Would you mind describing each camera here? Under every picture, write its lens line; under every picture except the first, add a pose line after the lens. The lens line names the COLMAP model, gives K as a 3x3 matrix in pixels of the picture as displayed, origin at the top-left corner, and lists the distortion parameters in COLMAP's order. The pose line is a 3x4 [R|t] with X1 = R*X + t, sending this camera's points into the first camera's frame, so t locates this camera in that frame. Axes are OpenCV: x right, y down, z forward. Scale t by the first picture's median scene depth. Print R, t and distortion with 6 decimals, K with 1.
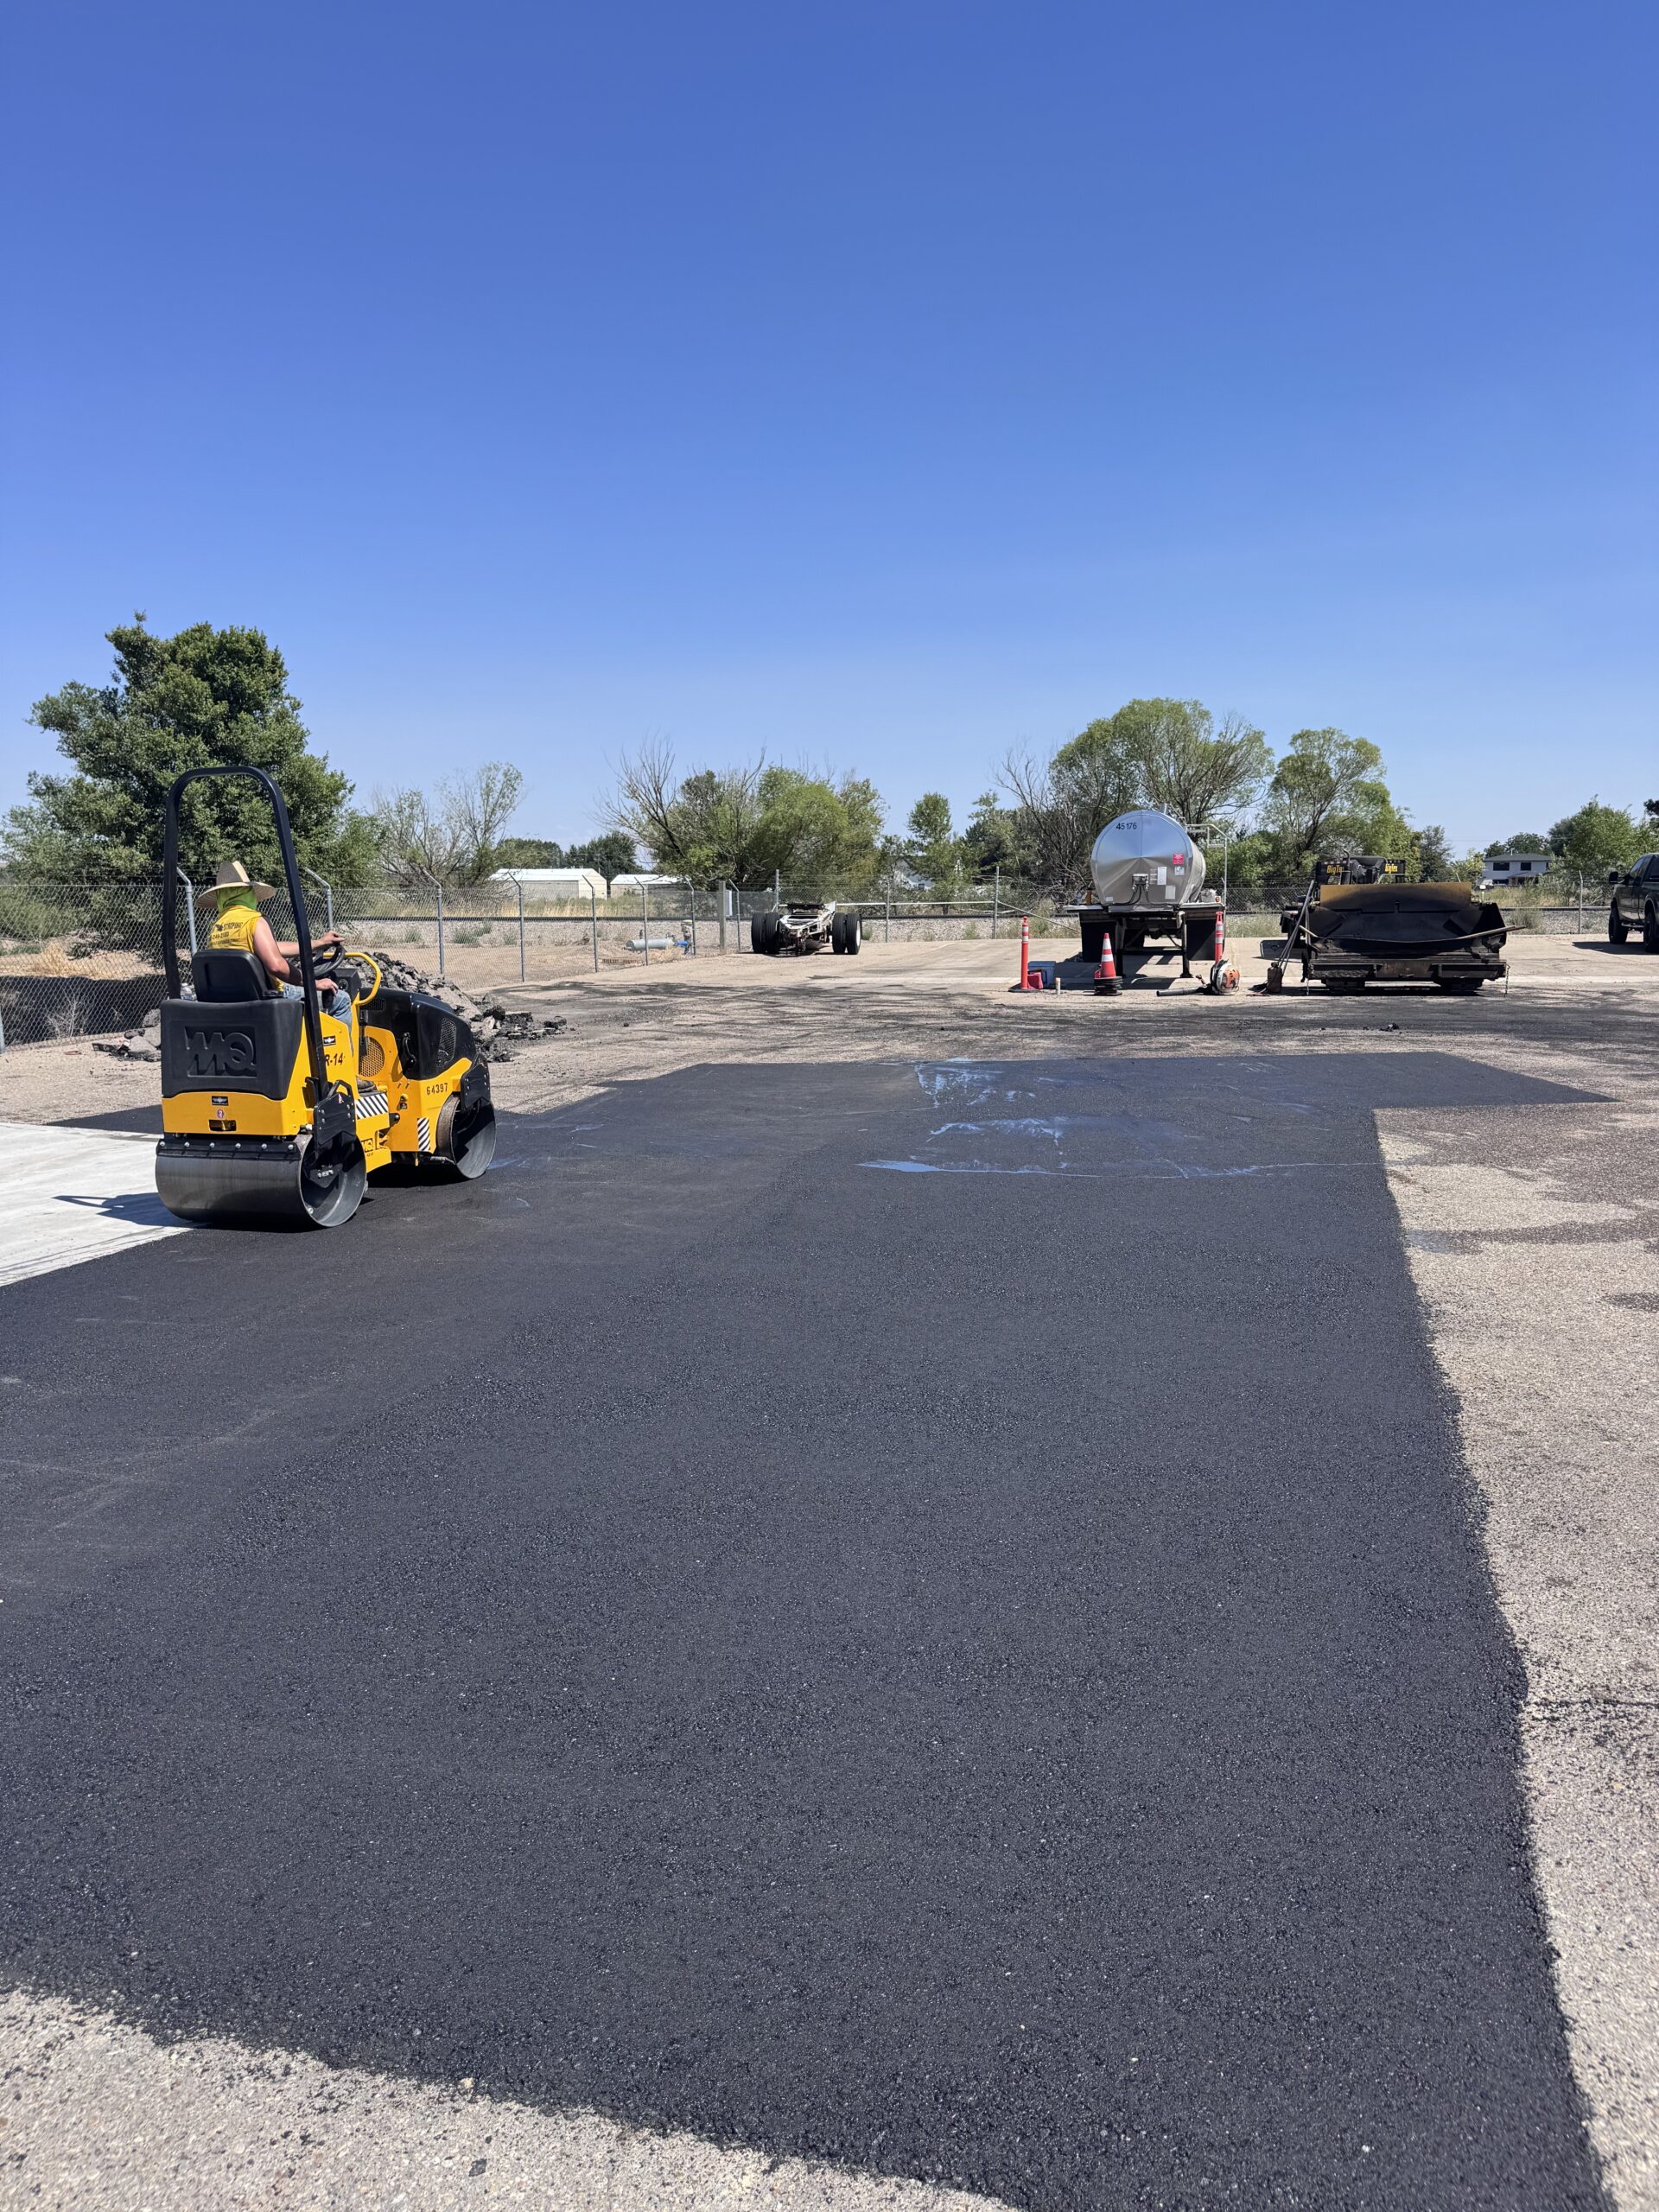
lens RADIAL K [[1391.8, 0, 829.5], [0, 1391.8, 1106.0], [0, 0, 1]] dist [0.082989, -0.001274]
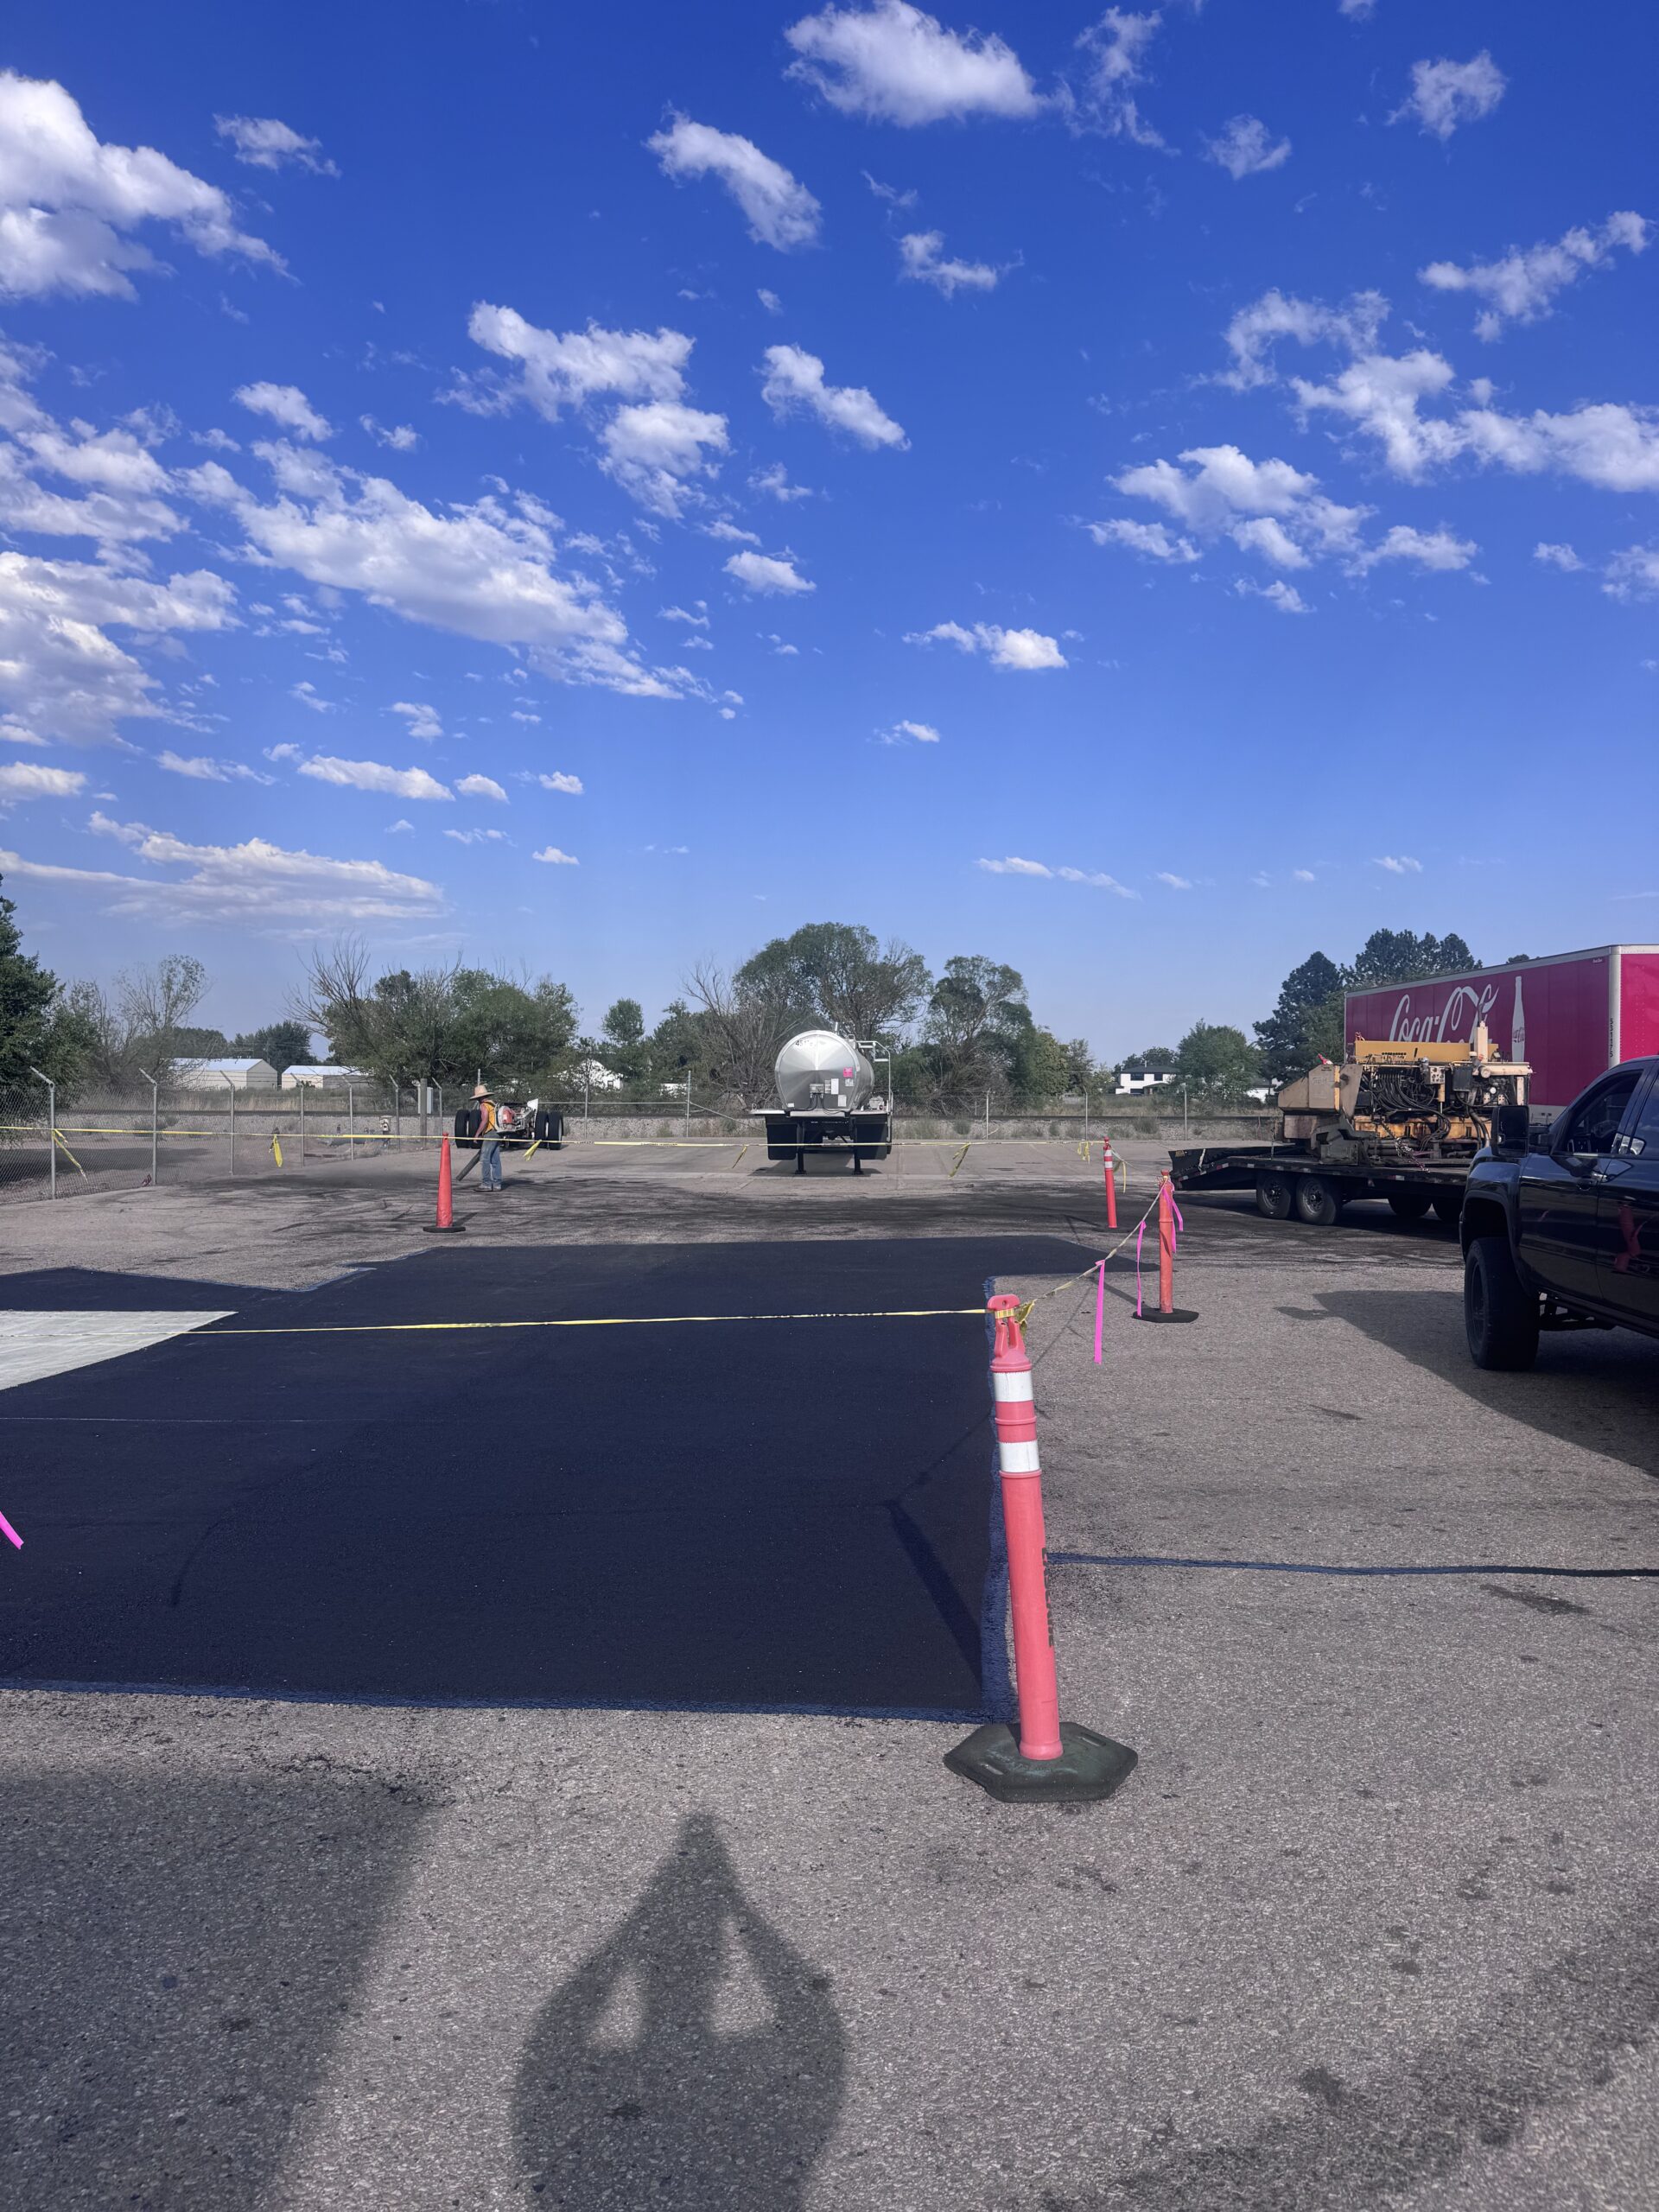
lens RADIAL K [[1533.6, 0, 826.7], [0, 1533.6, 1174.6], [0, 0, 1]] dist [-0.003251, -0.007059]
pose [[0.976337, 0.003967, 0.216219, -0.028233], [0.015831, 0.995838, -0.089758, 0.014521], [-0.215675, 0.091057, 0.972210, -0.147297]]
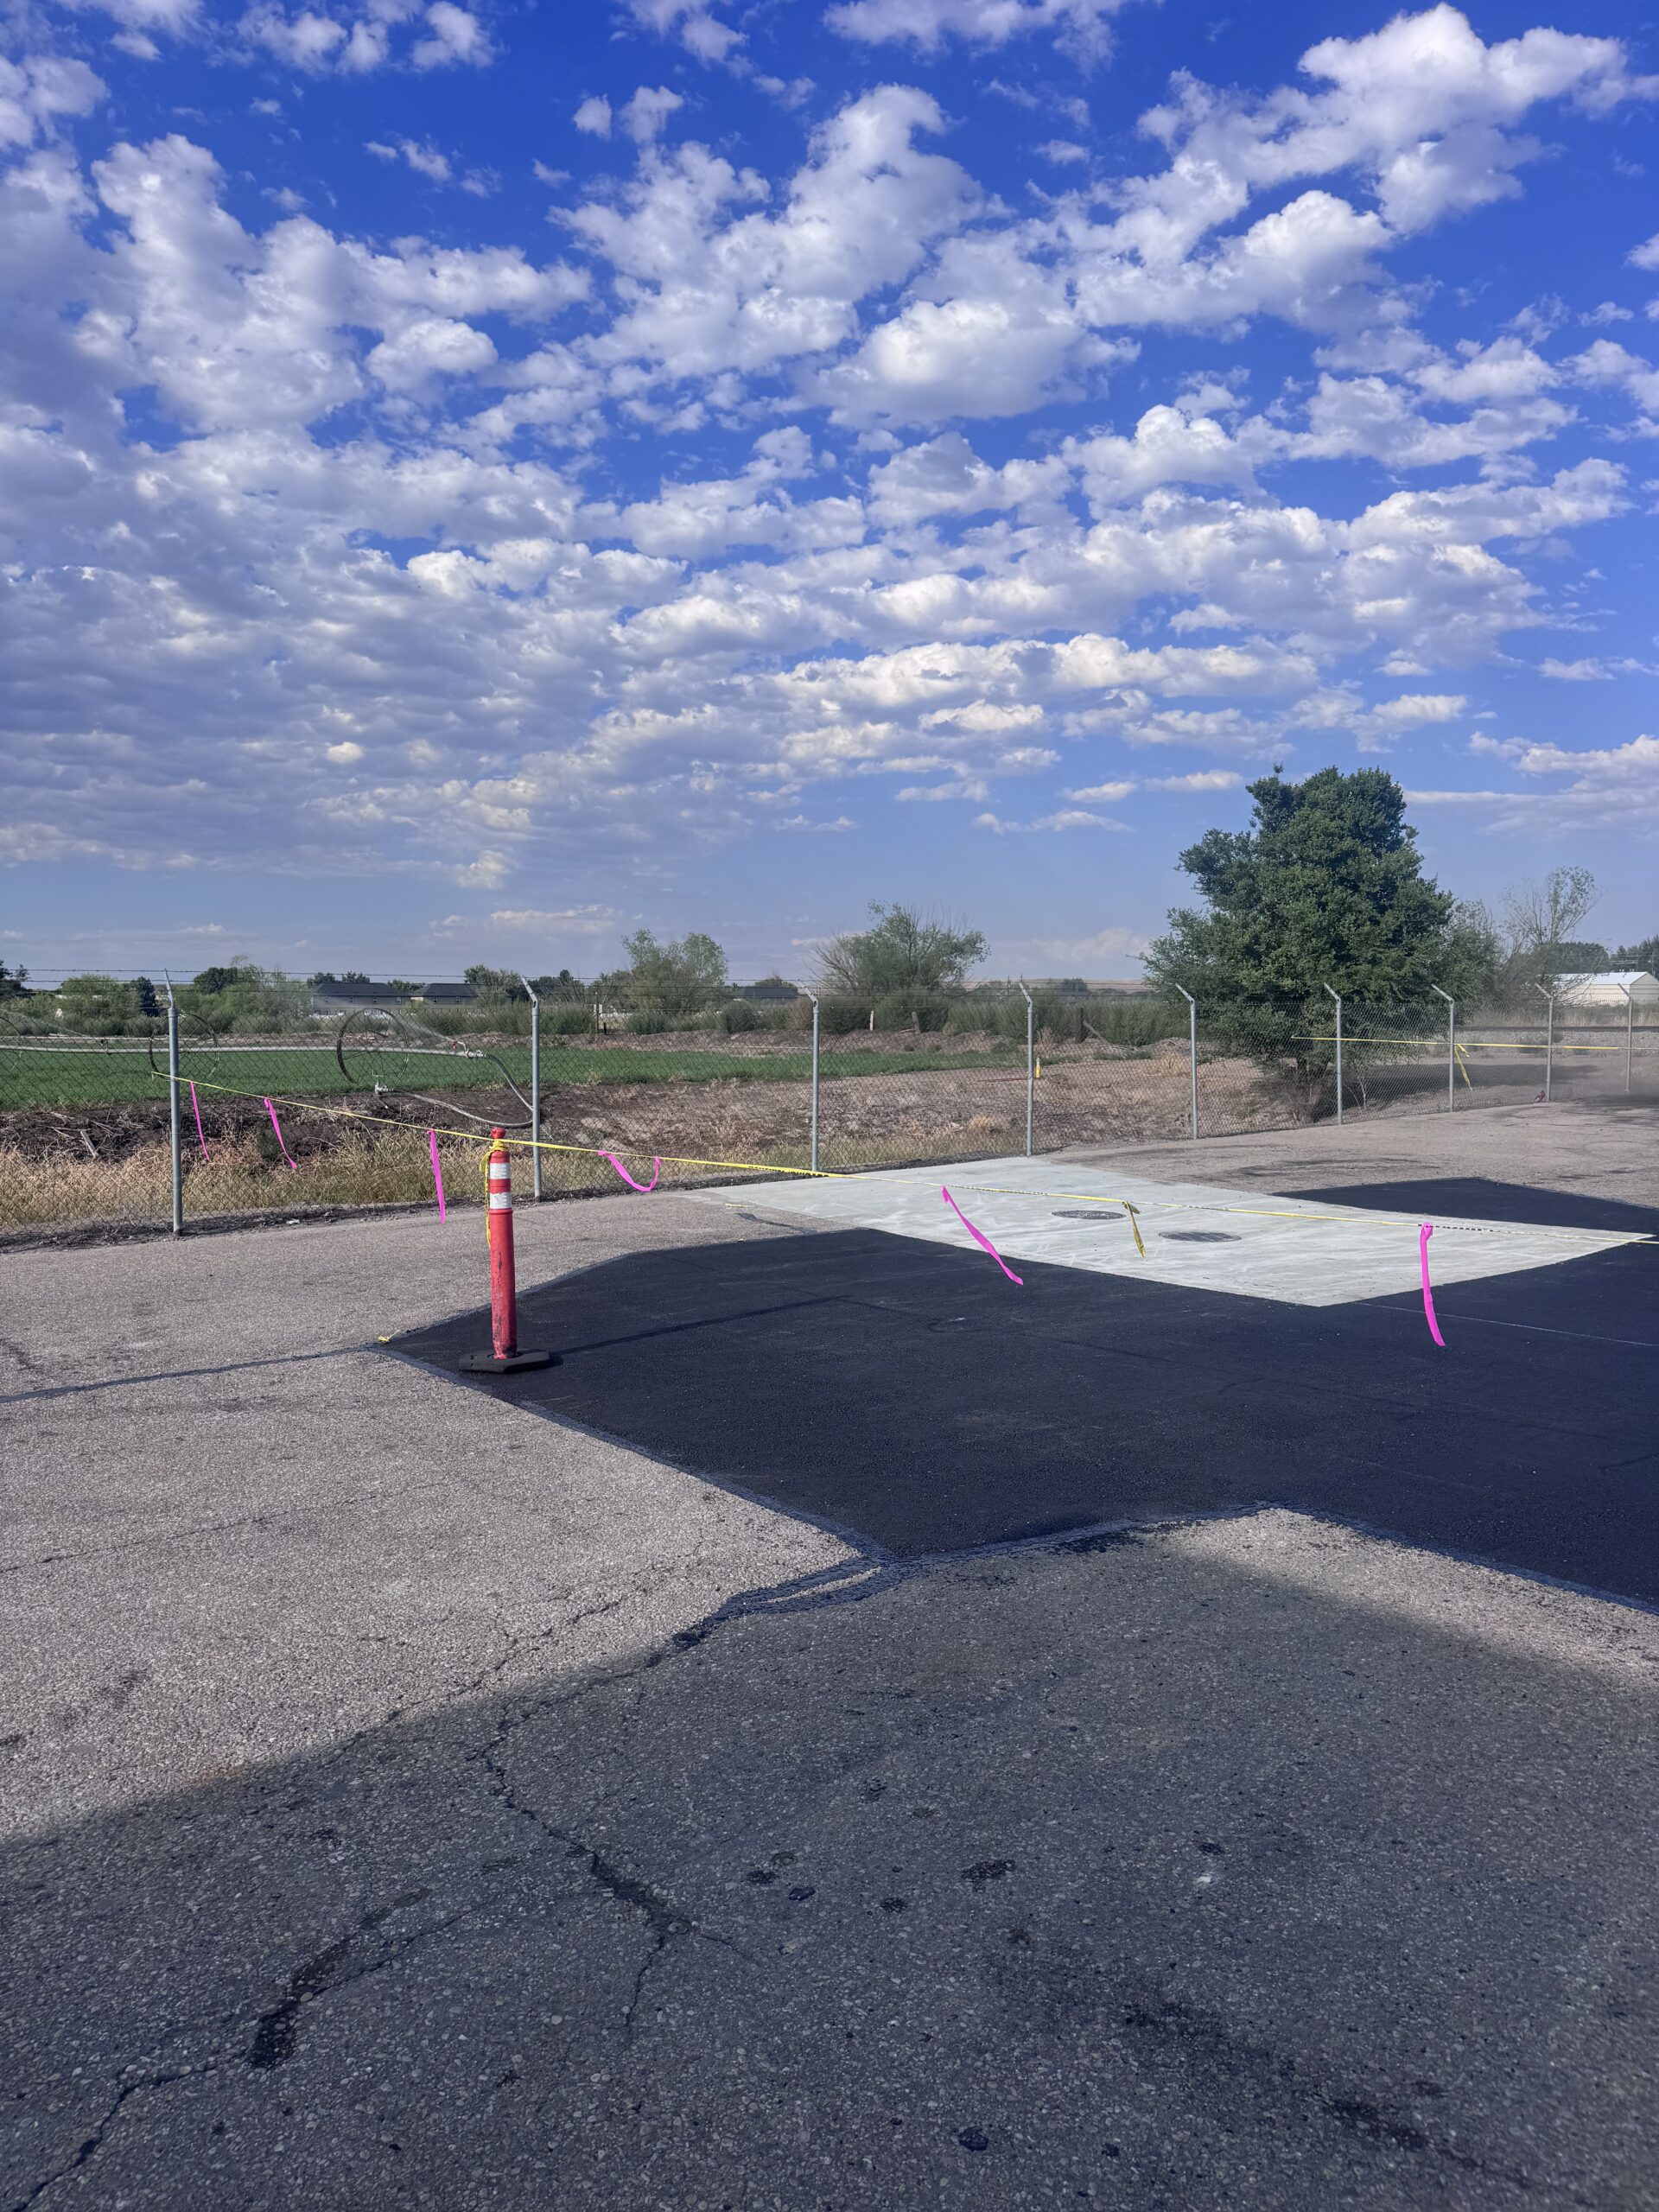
lens RADIAL K [[1533.6, 0, 826.7], [0, 1533.6, 1174.6], [0, 0, 1]] dist [-0.003251, -0.007059]
pose [[0.818232, 0.057762, -0.571978, -0.046392], [-0.077802, 0.996912, -0.010625, 0.017381], [0.569599, 0.053195, 0.820200, -0.151119]]
